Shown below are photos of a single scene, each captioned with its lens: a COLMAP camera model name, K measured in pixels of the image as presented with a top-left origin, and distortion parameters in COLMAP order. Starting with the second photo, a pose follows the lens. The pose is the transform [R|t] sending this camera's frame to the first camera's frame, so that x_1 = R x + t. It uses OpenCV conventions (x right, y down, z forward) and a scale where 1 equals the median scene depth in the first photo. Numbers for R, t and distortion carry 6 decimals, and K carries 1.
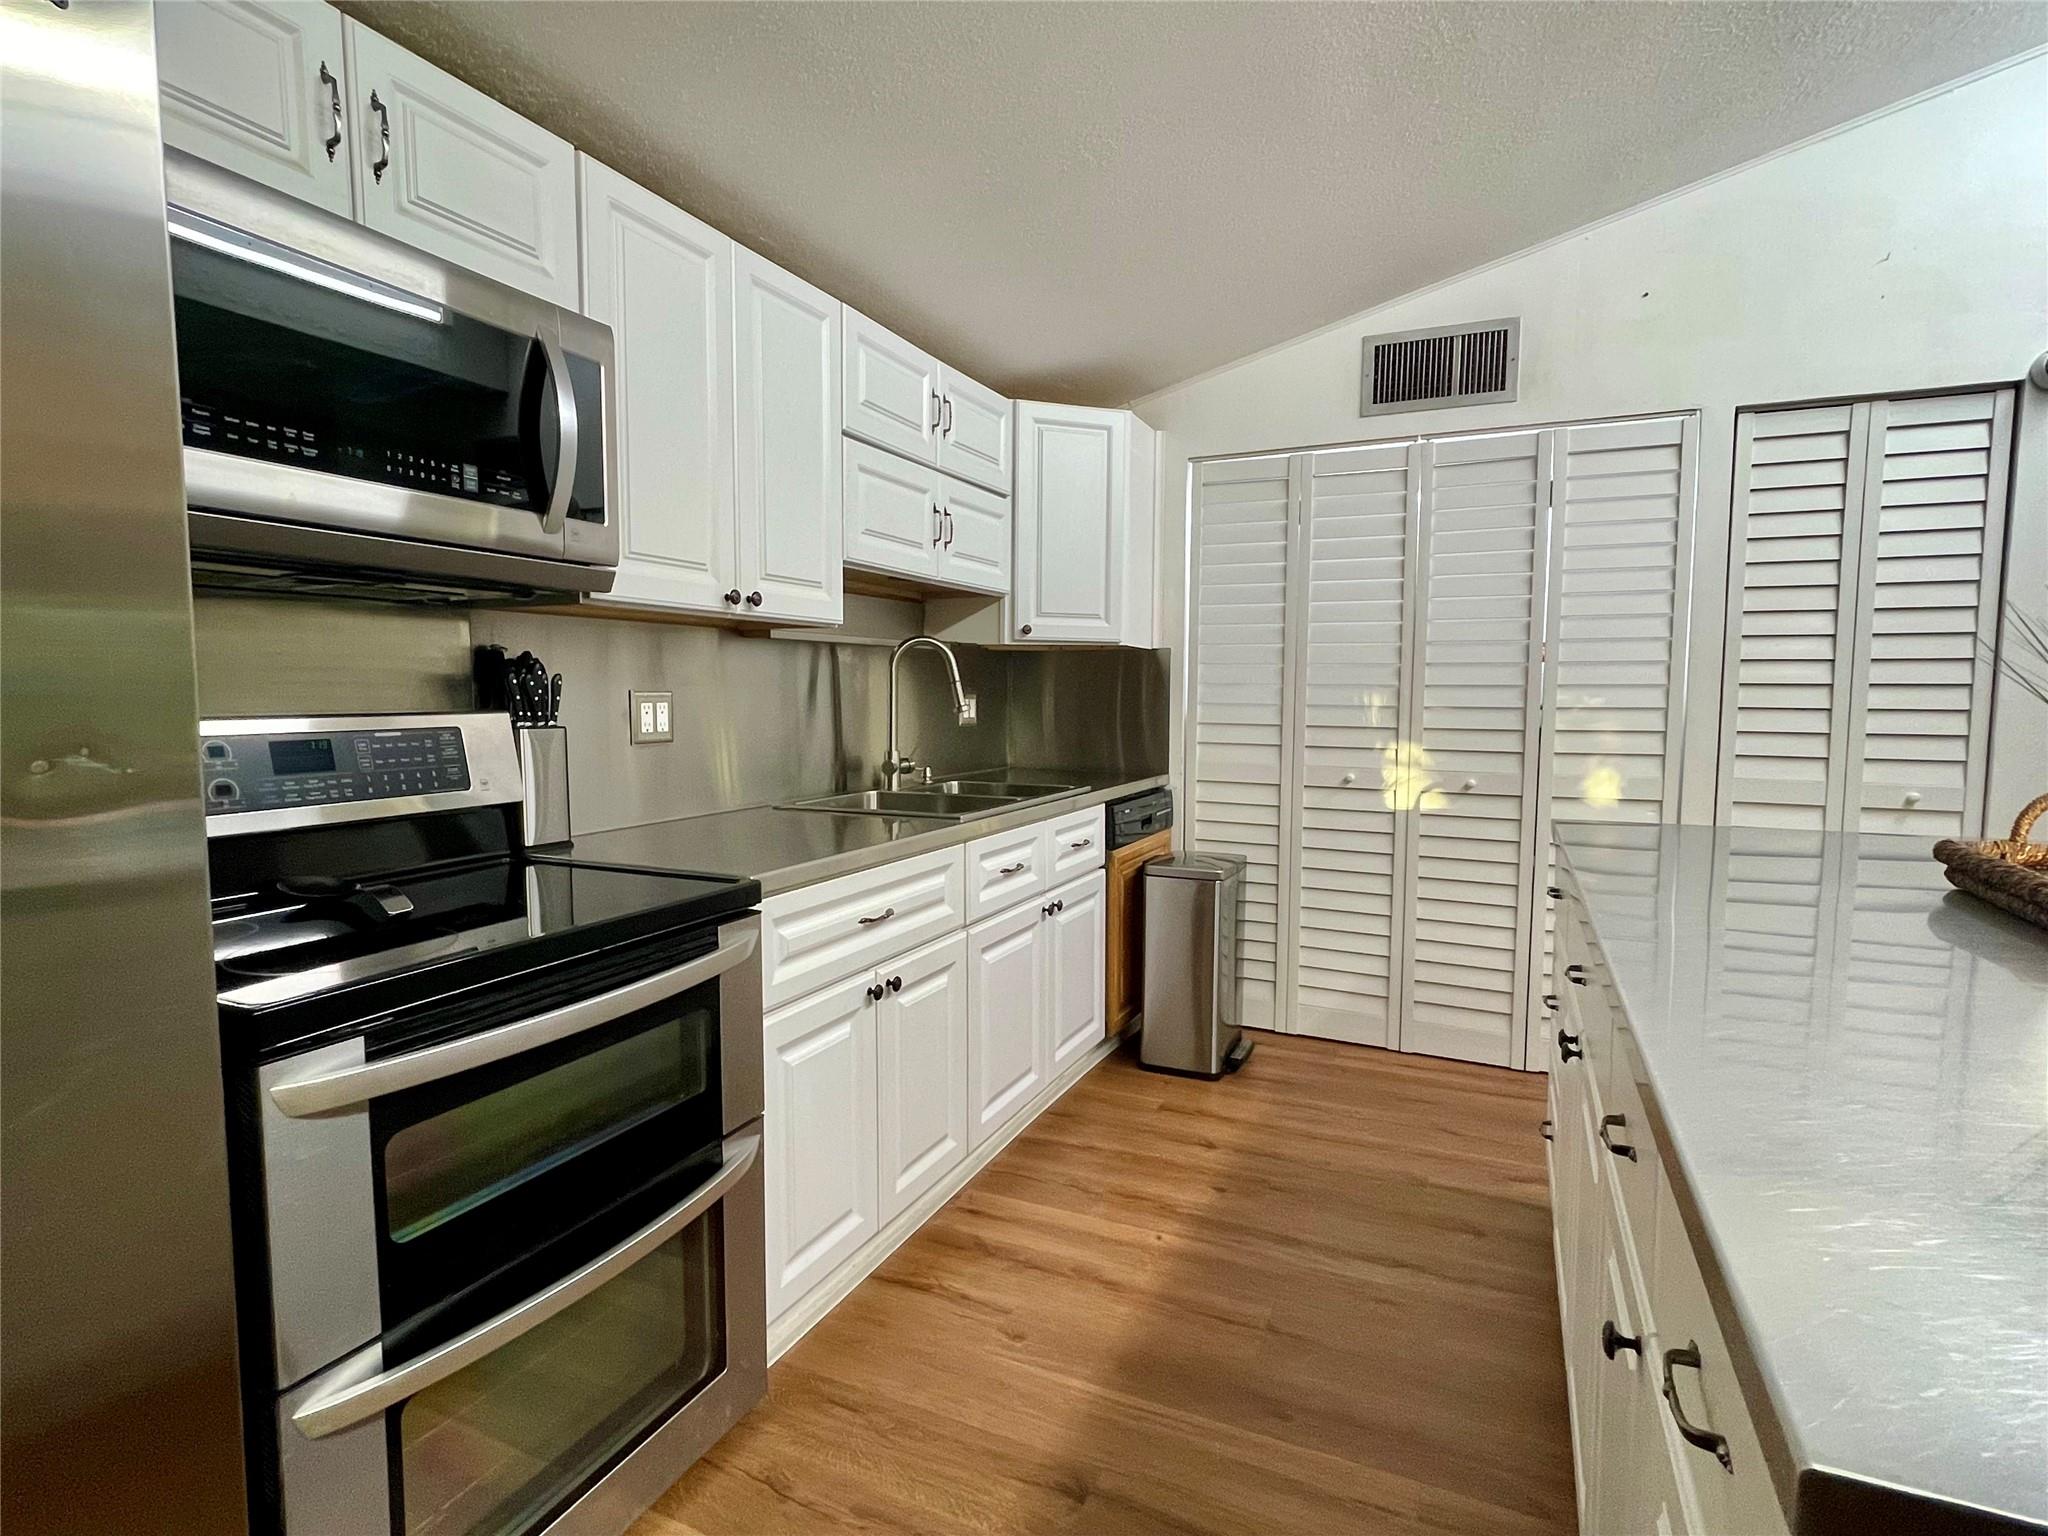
lens RADIAL K [[1041.2, 0, 1022.8], [0, 1041.2, 778.0], [0, 0, 1]] dist [-0.000827, 0.000880]
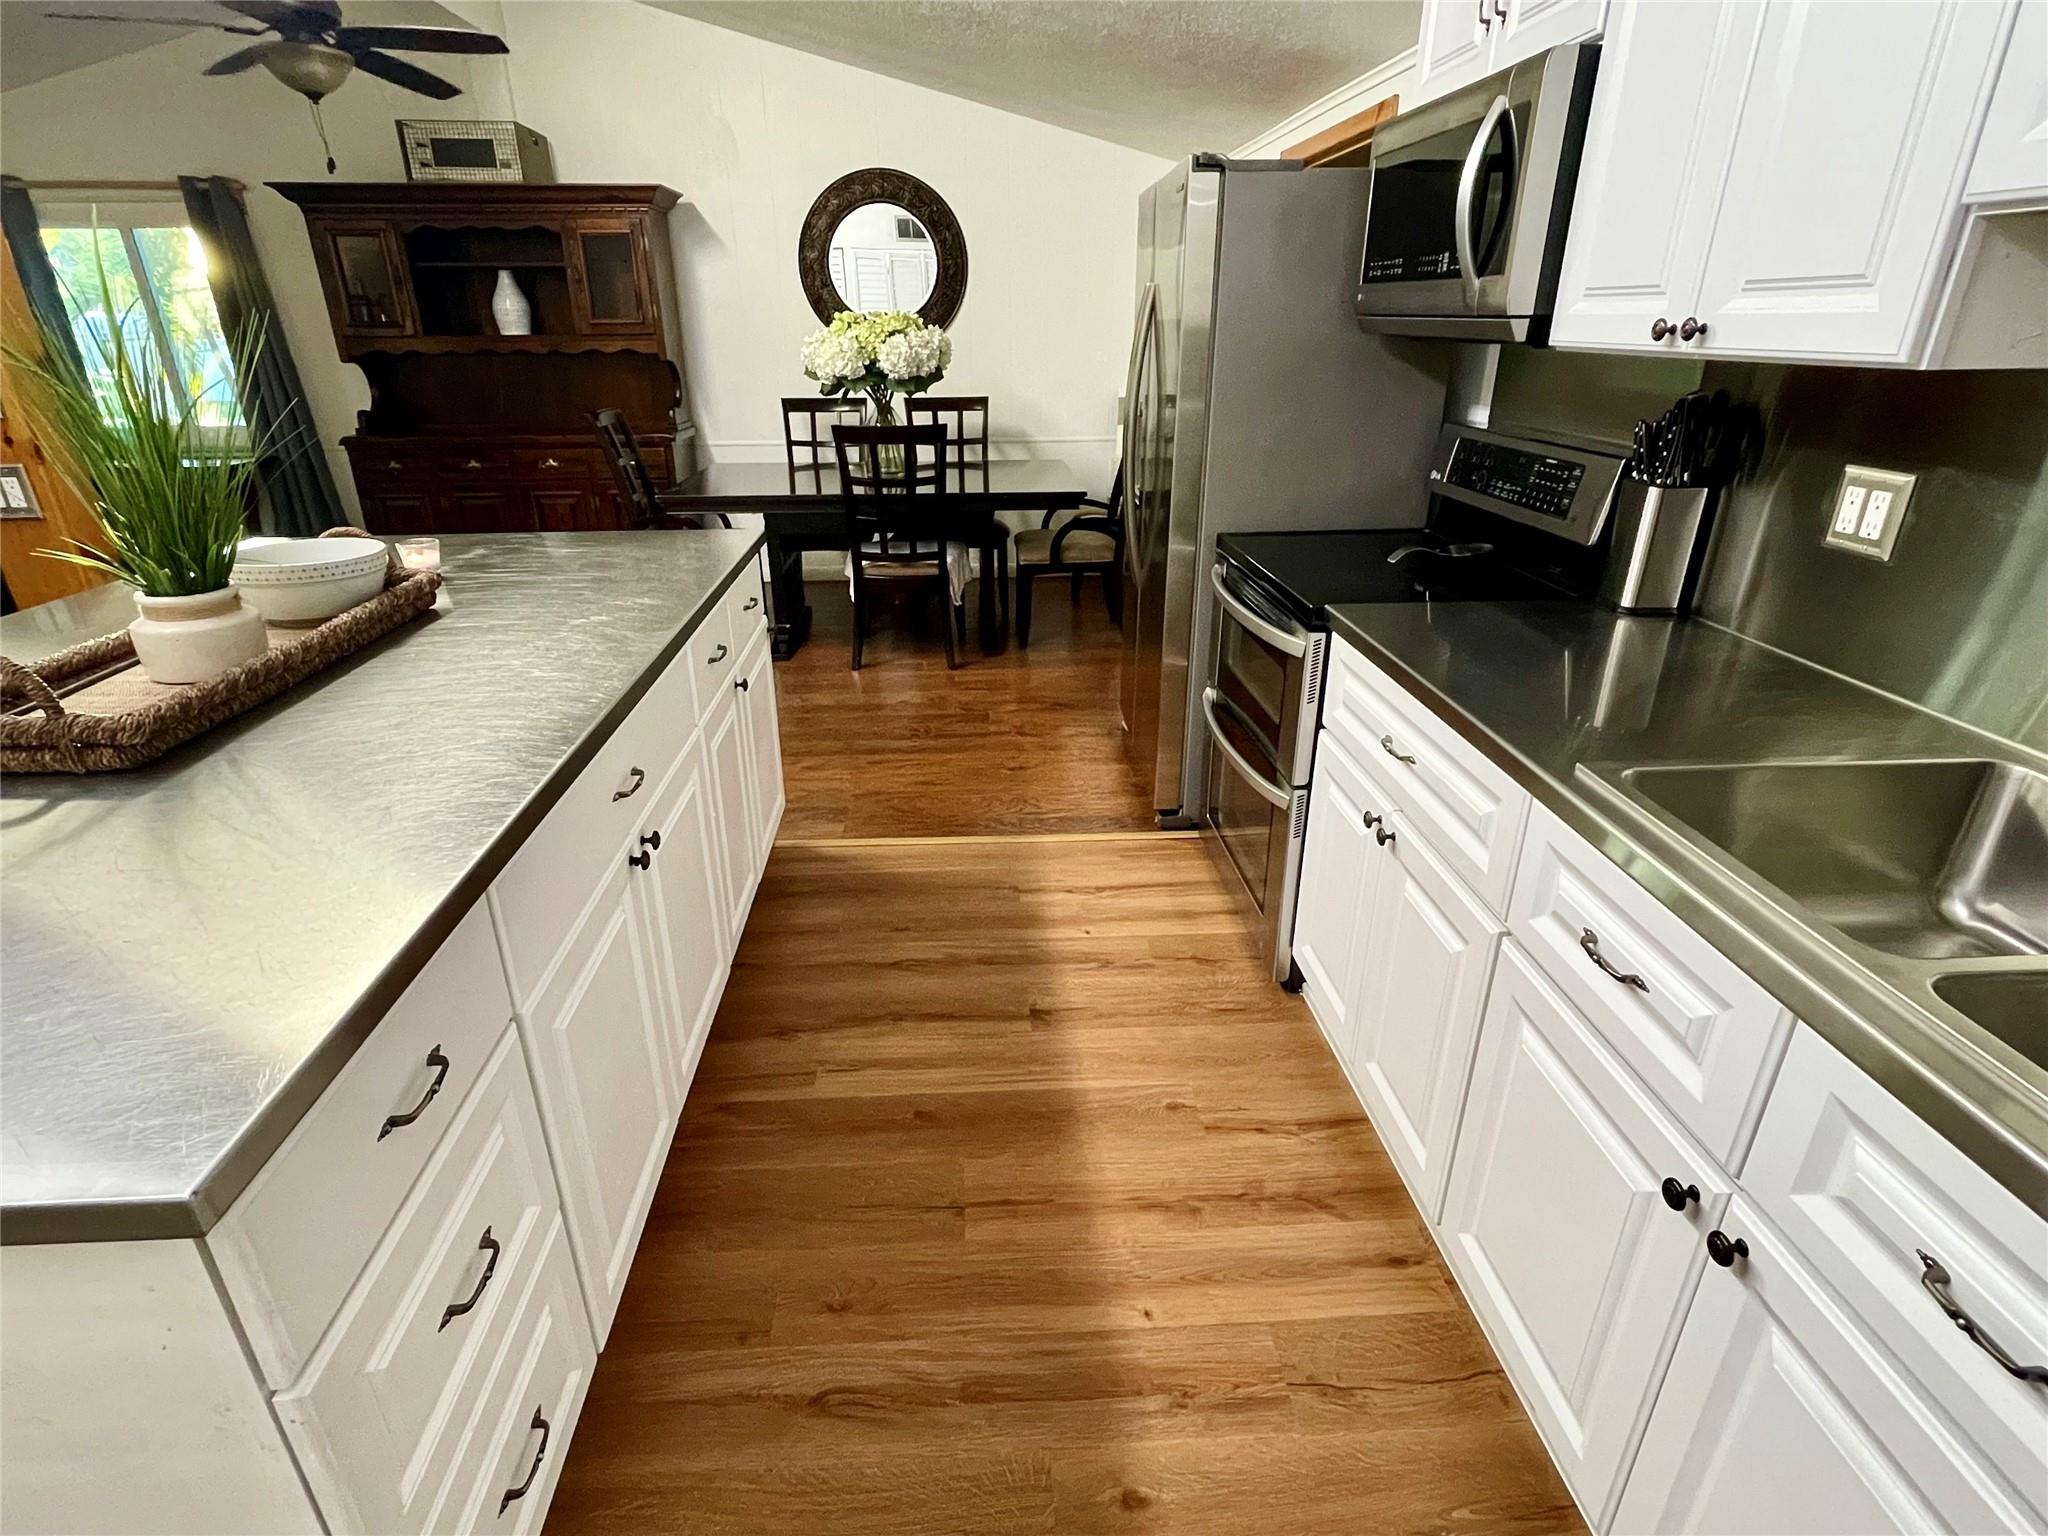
lens RADIAL K [[1041.2, 0, 1022.8], [0, 1041.2, 778.0], [0, 0, 1]] dist [-0.000827, 0.000880]
pose [[-0.881304, 0.193571, -0.431083, 0.433735], [-0.036147, 0.881963, 0.469930, -0.201834], [0.471164, 0.429734, -0.770281, 1.342715]]
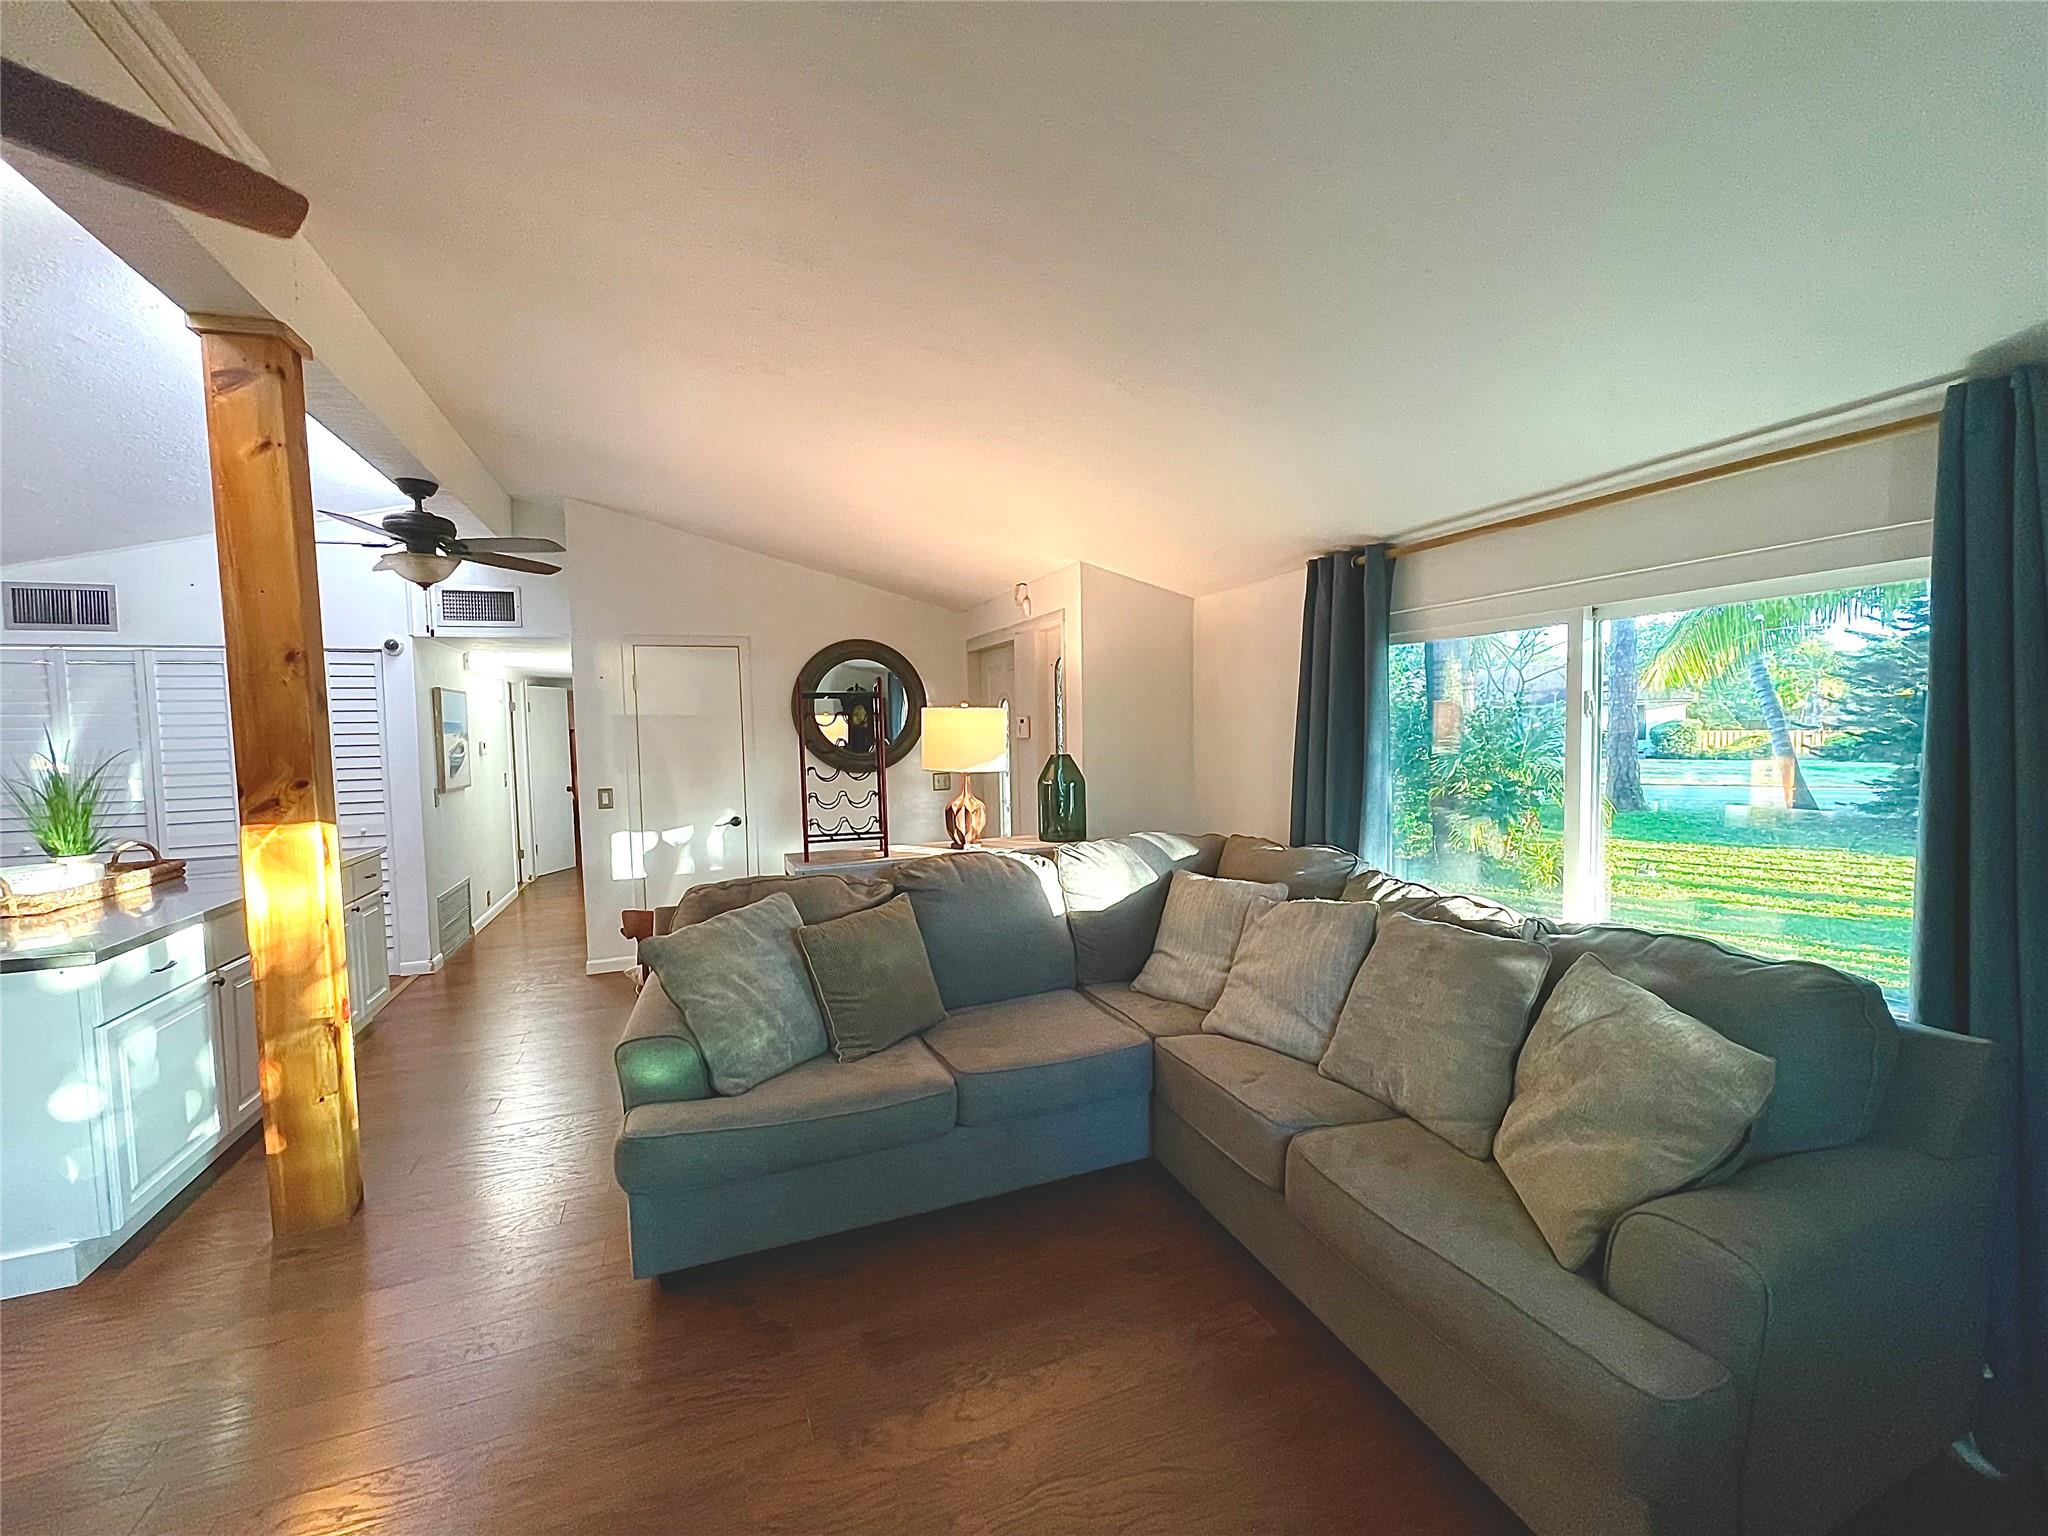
lens RADIAL K [[824.4, 0, 1024.0], [0, 824.4, 768.0], [0, 0, 1]] dist [0.000193, -0.000143]
pose [[0.682169, -0.055636, 0.729074, 0.674460], [0.087143, 0.996181, -0.005517, 0.023251], [-0.725983, 0.067297, 0.684412, -1.509293]]
